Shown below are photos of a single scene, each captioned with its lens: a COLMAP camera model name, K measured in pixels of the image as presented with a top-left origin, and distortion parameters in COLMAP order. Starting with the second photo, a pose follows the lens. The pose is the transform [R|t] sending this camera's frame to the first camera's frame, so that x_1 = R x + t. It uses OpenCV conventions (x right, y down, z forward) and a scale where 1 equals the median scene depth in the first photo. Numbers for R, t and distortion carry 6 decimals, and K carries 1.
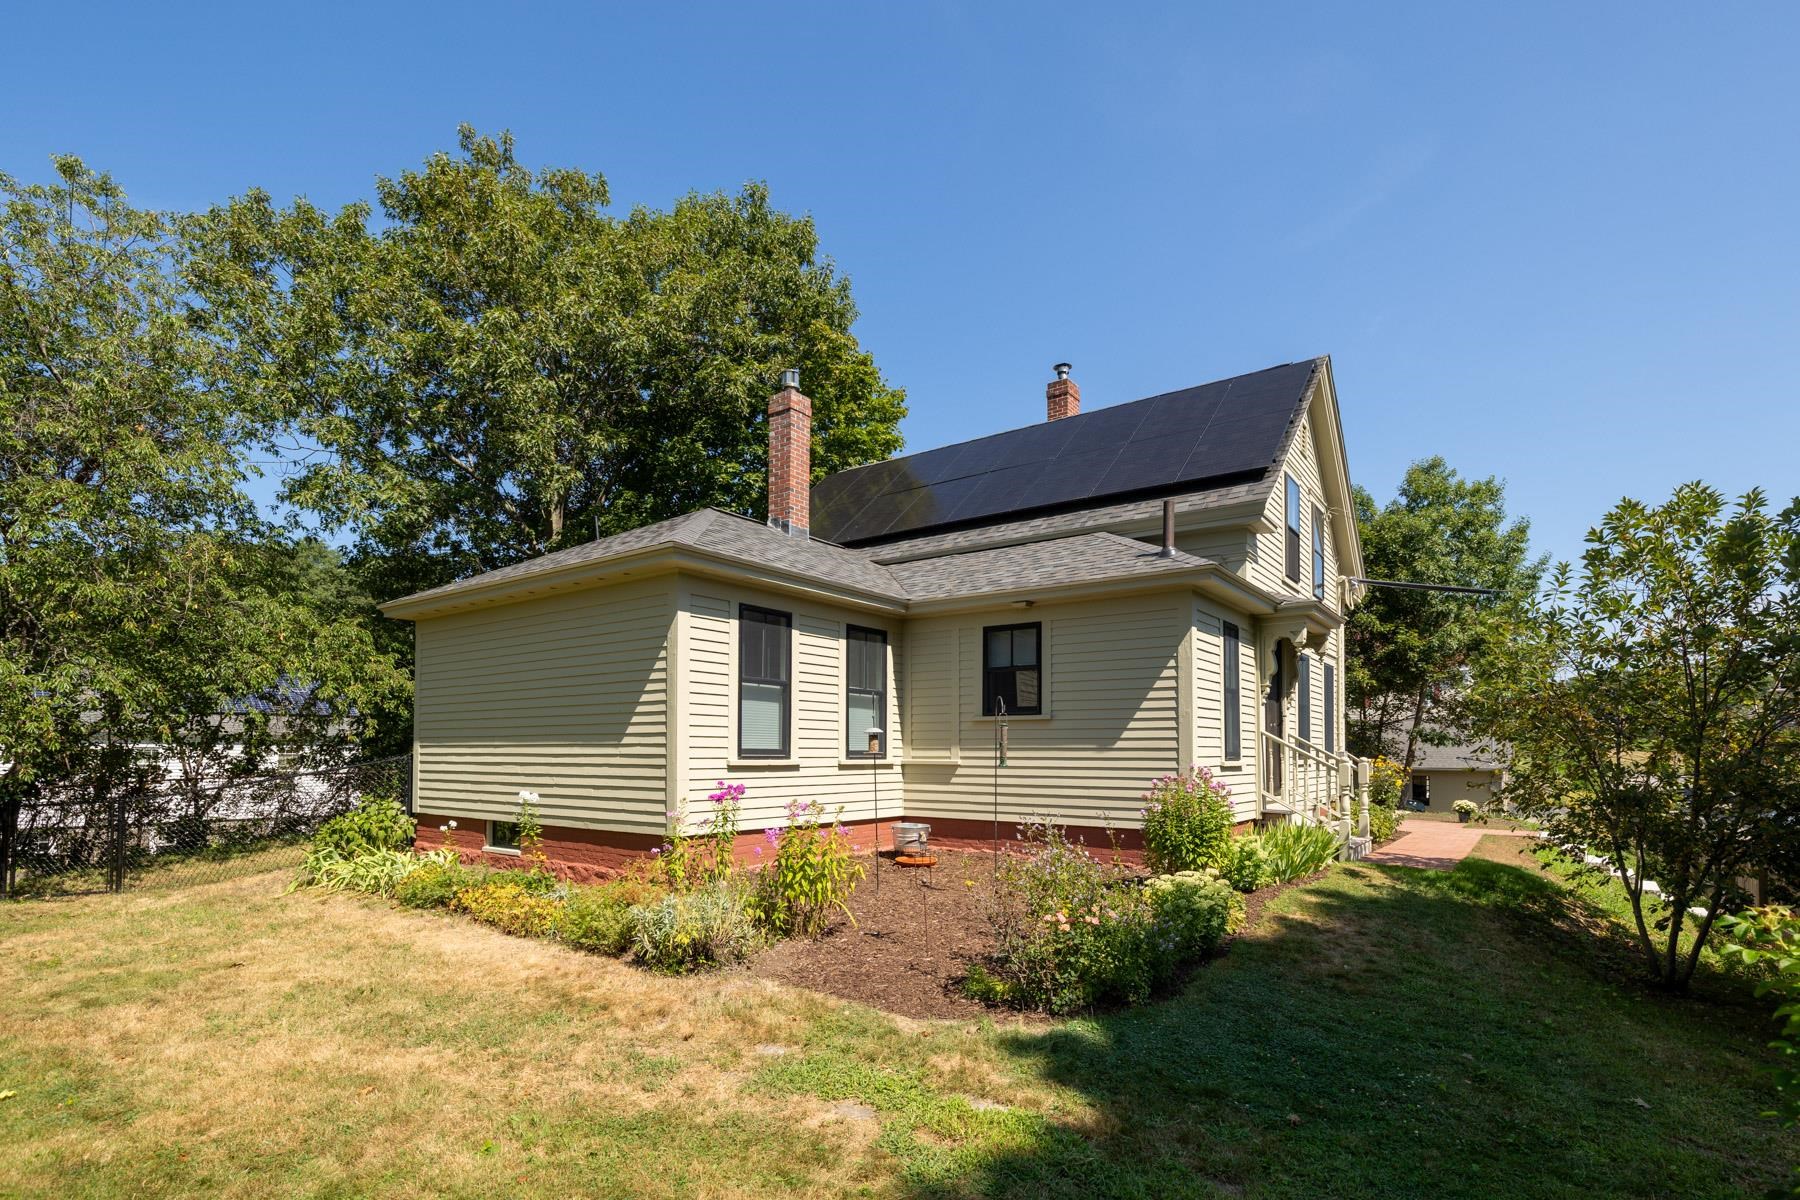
lens RADIAL K [[829.6, 0, 899.8], [0, 829.6, 562.6], [0, 0, 1]] dist [-0.011197, -0.000047]
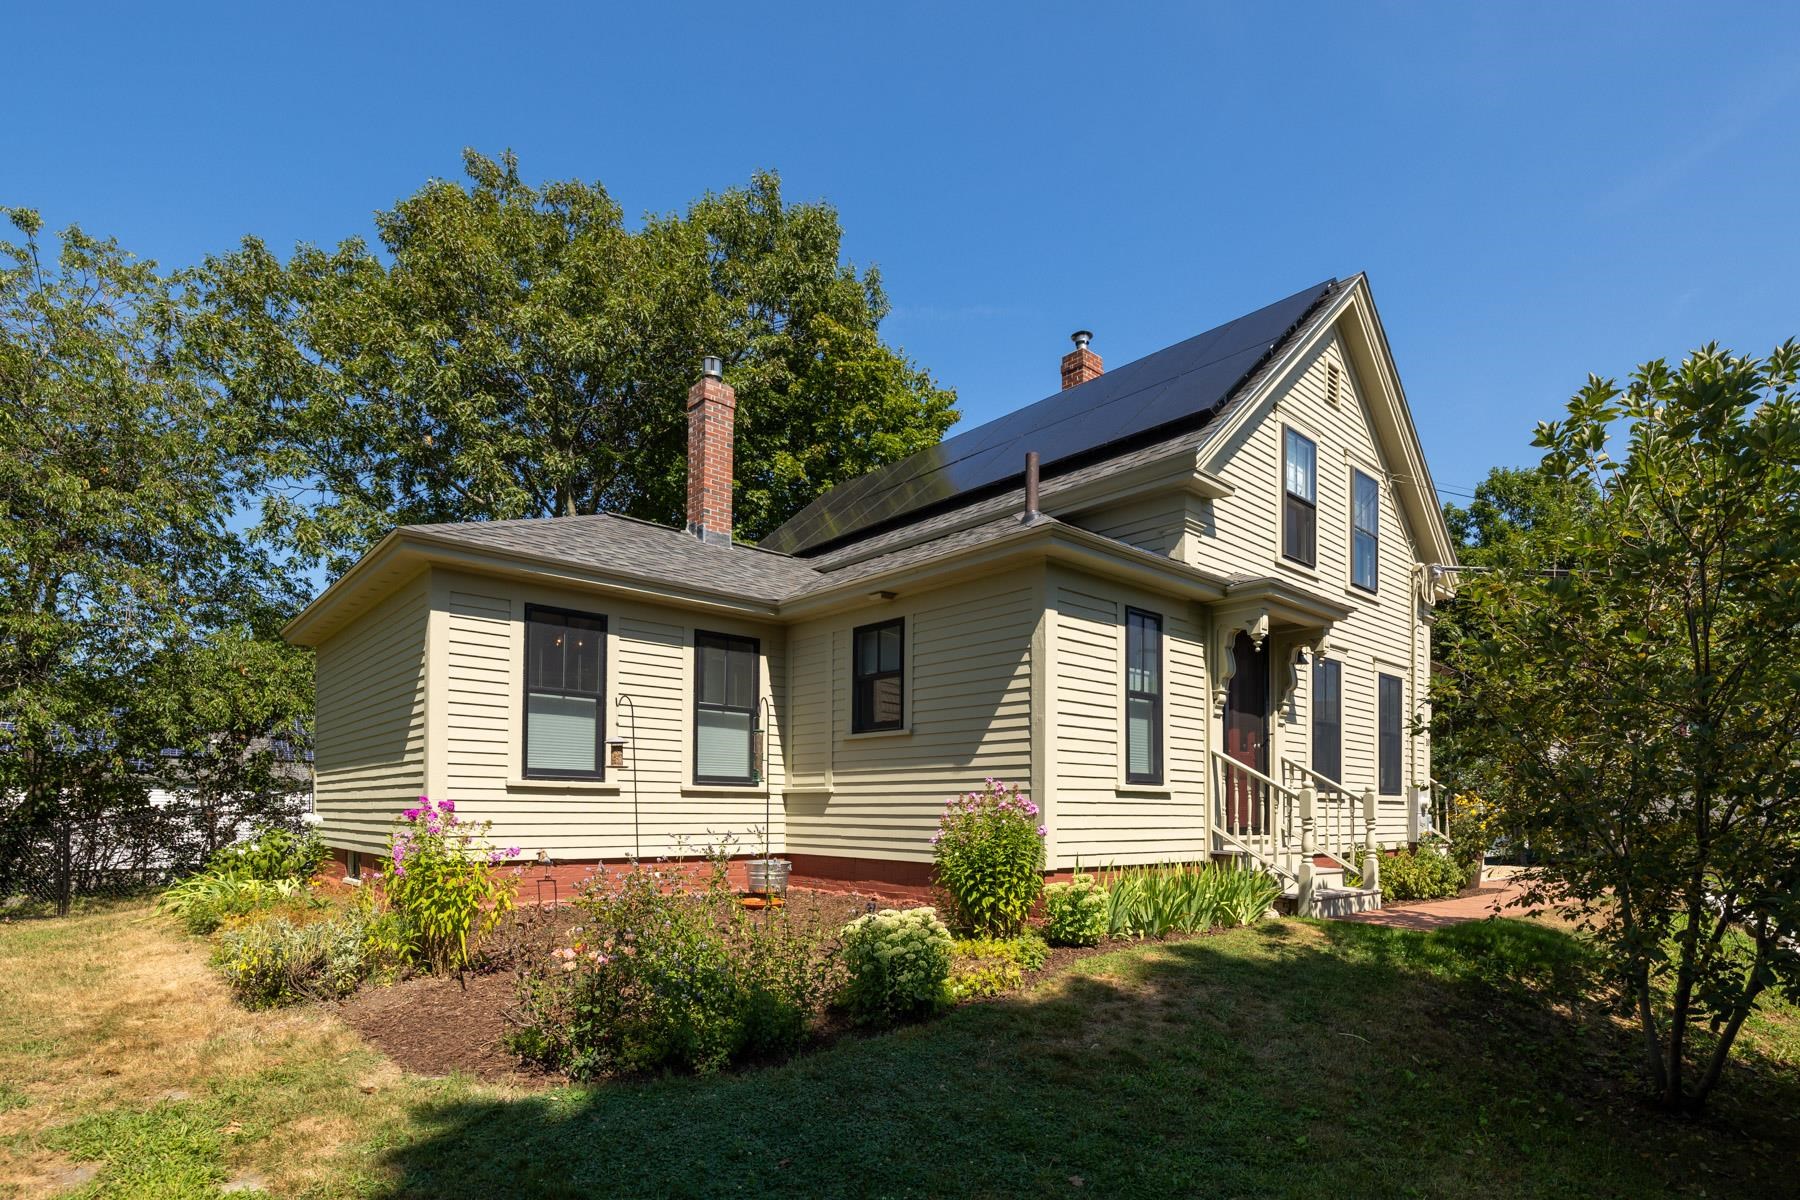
lens RADIAL K [[880.5, 0, 957.4], [0, 880.5, 637.5], [0, 0, 1]] dist [-0.013985, 0.000870]
pose [[0.981698, -0.034940, -0.187209, 0.366169], [0.039836, 0.998954, 0.022453, 0.070774], [0.186229, -0.029500, 0.982063, 0.148529]]
